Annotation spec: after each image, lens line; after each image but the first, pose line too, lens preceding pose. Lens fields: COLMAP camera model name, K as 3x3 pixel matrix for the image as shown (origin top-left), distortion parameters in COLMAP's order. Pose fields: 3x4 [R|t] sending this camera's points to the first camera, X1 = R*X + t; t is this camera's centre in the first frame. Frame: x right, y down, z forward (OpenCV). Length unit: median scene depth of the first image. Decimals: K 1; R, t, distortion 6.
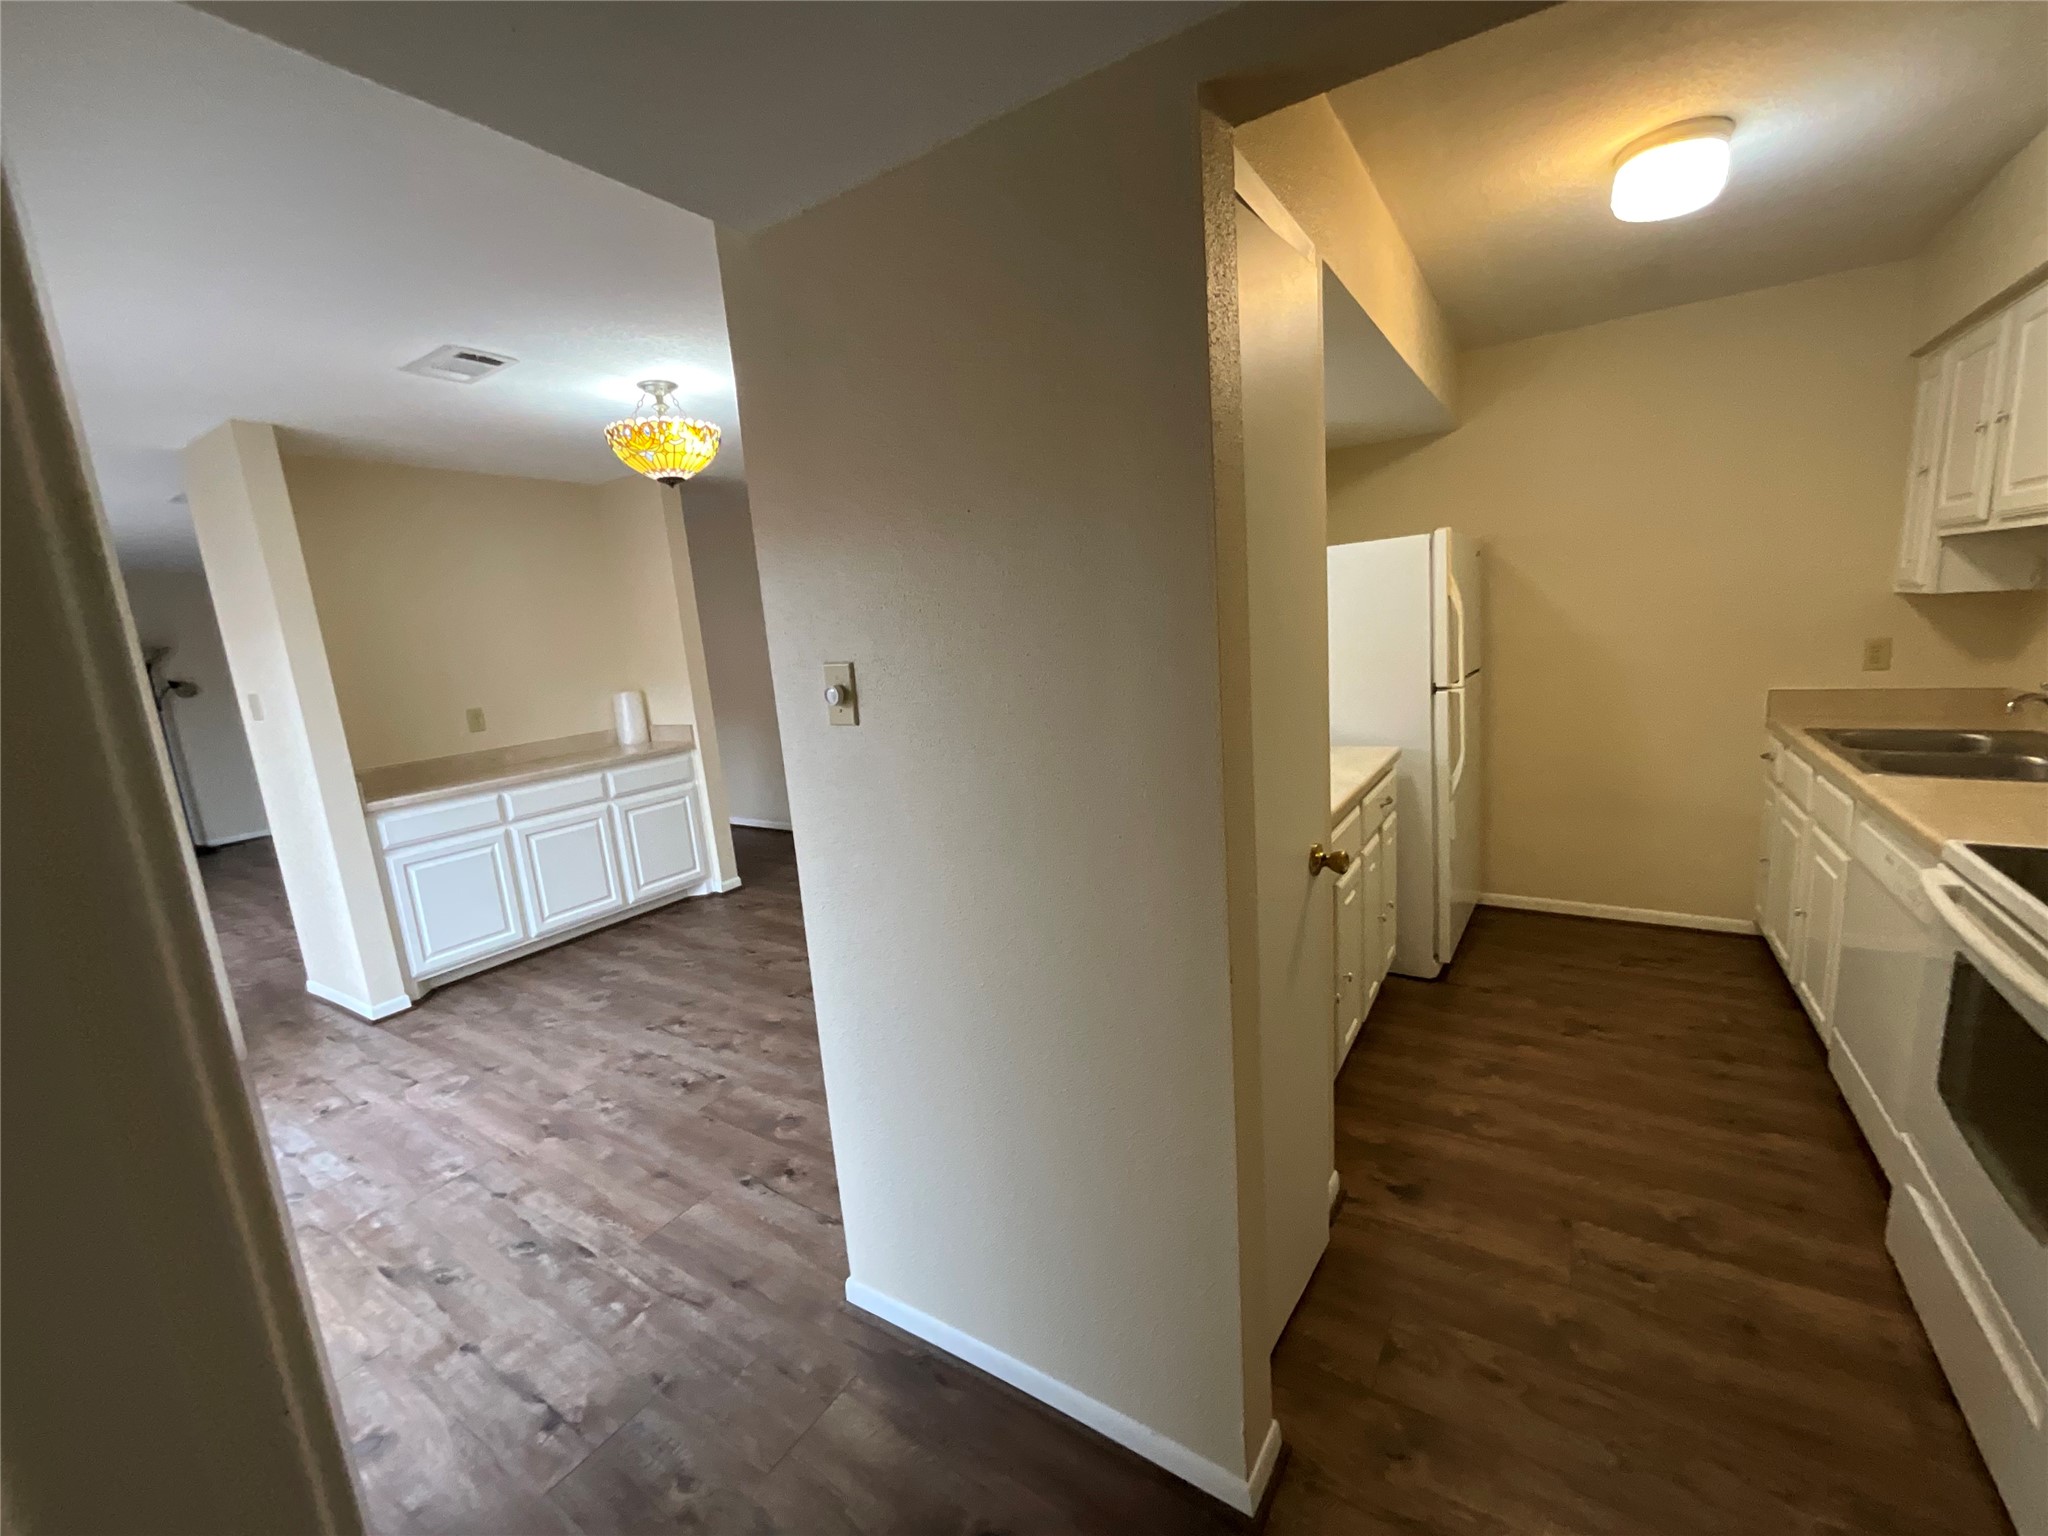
lens RADIAL K [[833.1, 0, 1024.0], [0, 833.1, 767.7], [0, 0, 1]] dist [-0.003019, 0.001655]
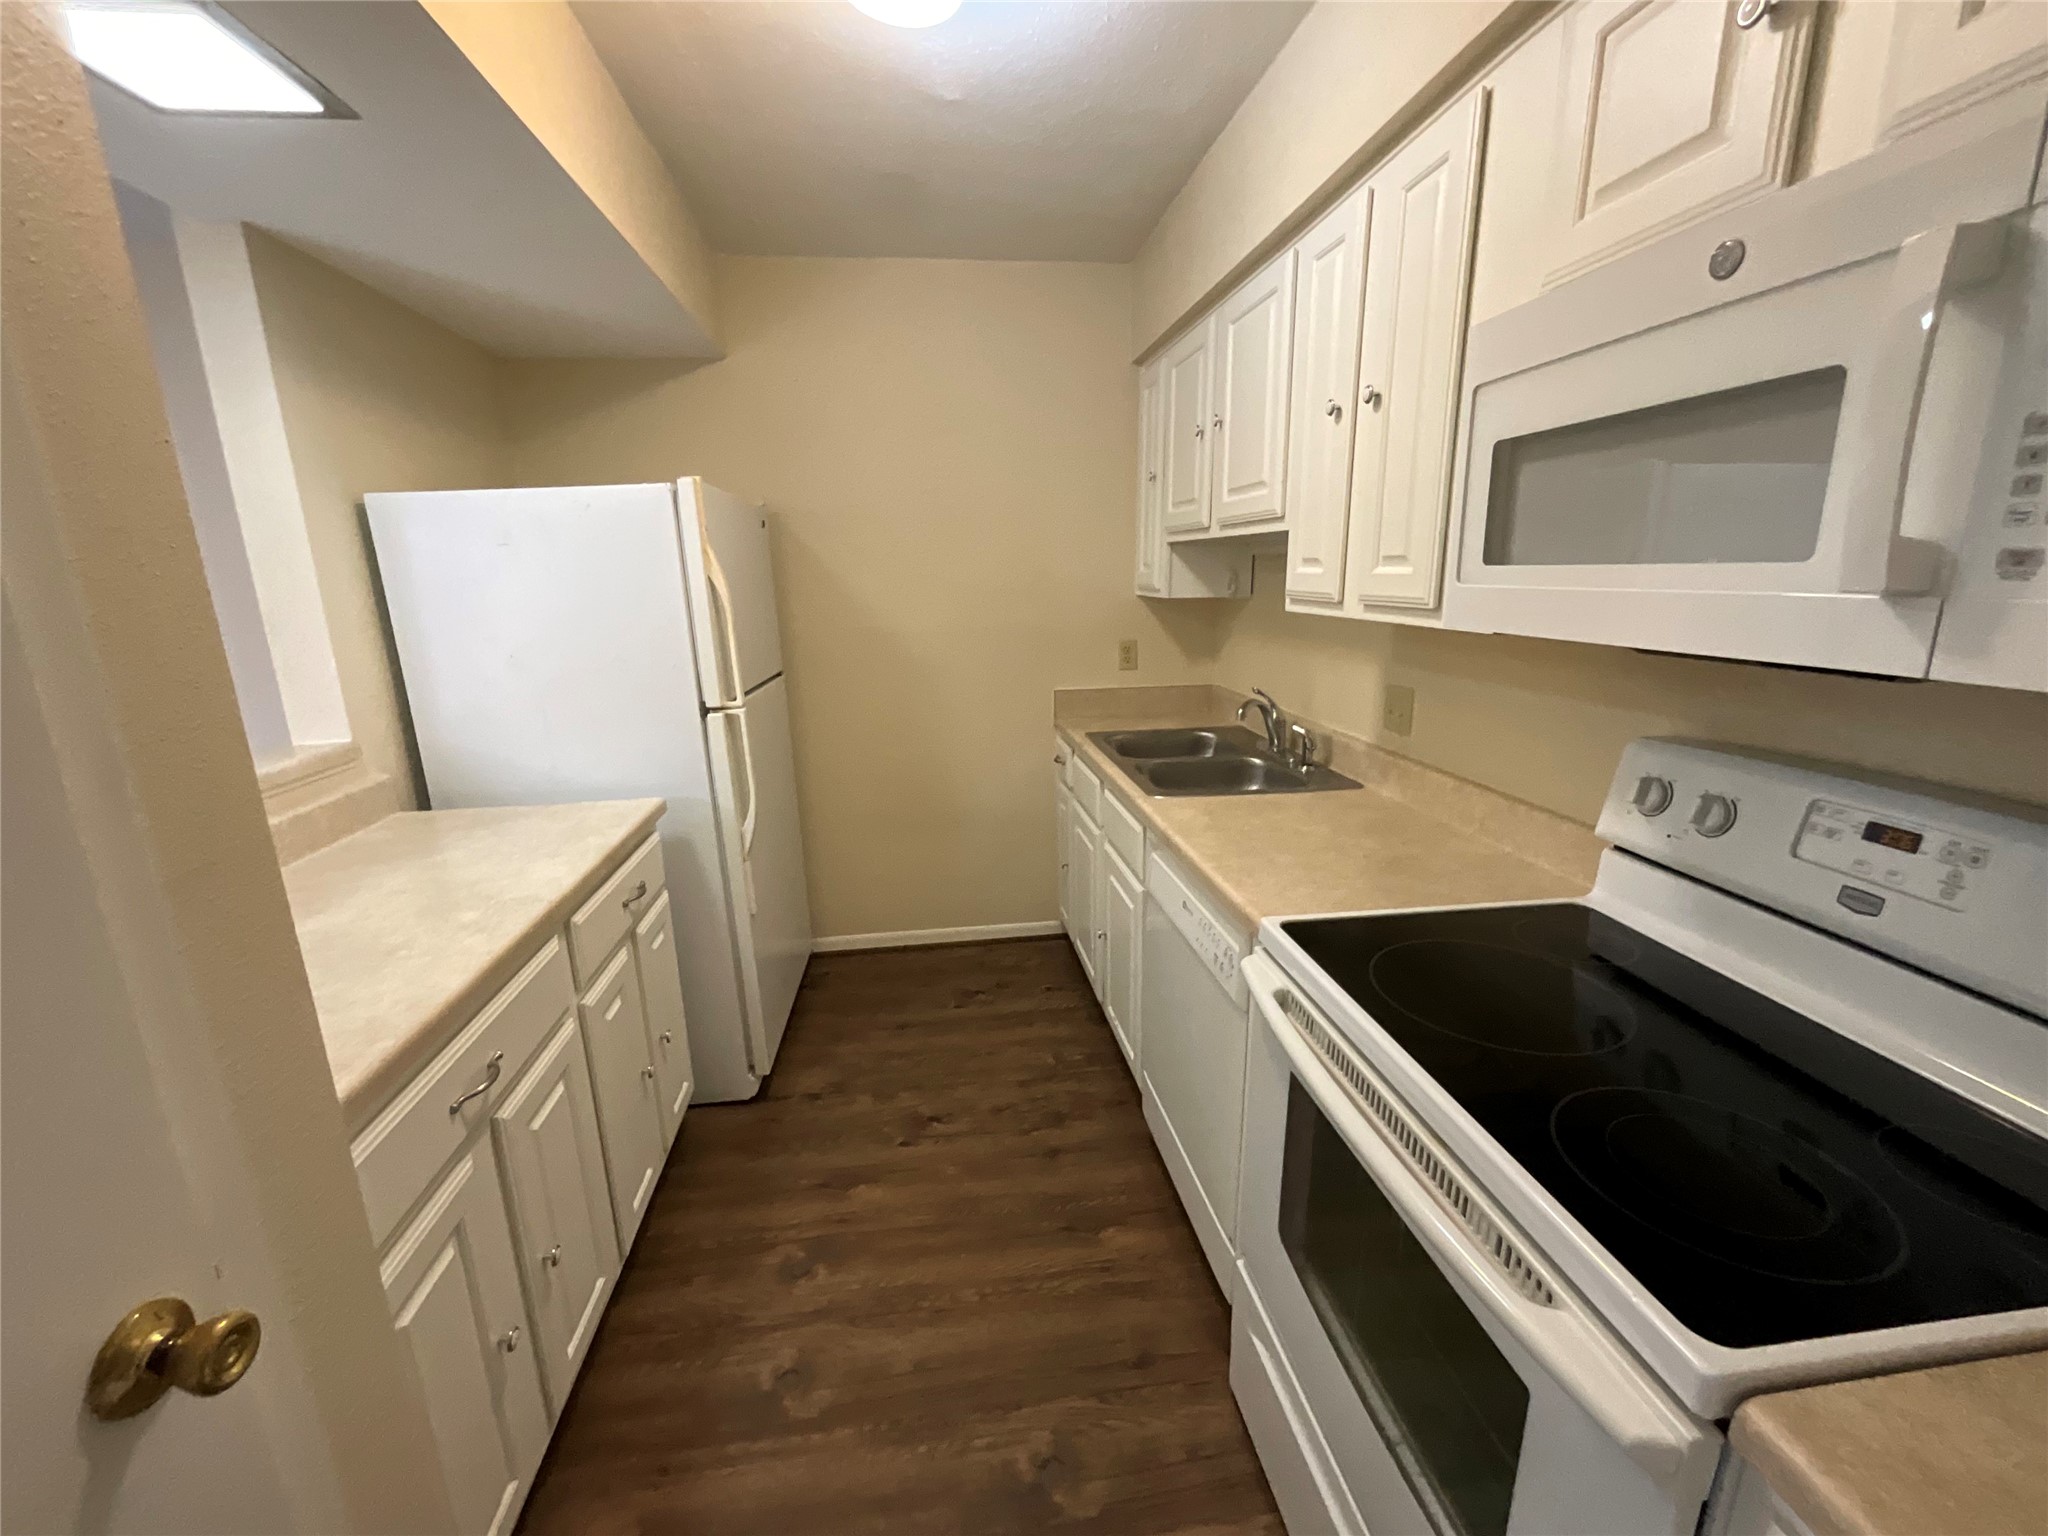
lens RADIAL K [[833.1, 0, 1020.8], [0, 833.1, 770.0], [0, 0, 1]] dist [-0.003019, 0.001655]
pose [[0.758719, -0.097662, 0.644056, 0.267151], [0.079723, 0.995187, 0.056990, -0.070574], [-0.646522, 0.008107, 0.762852, 0.329556]]
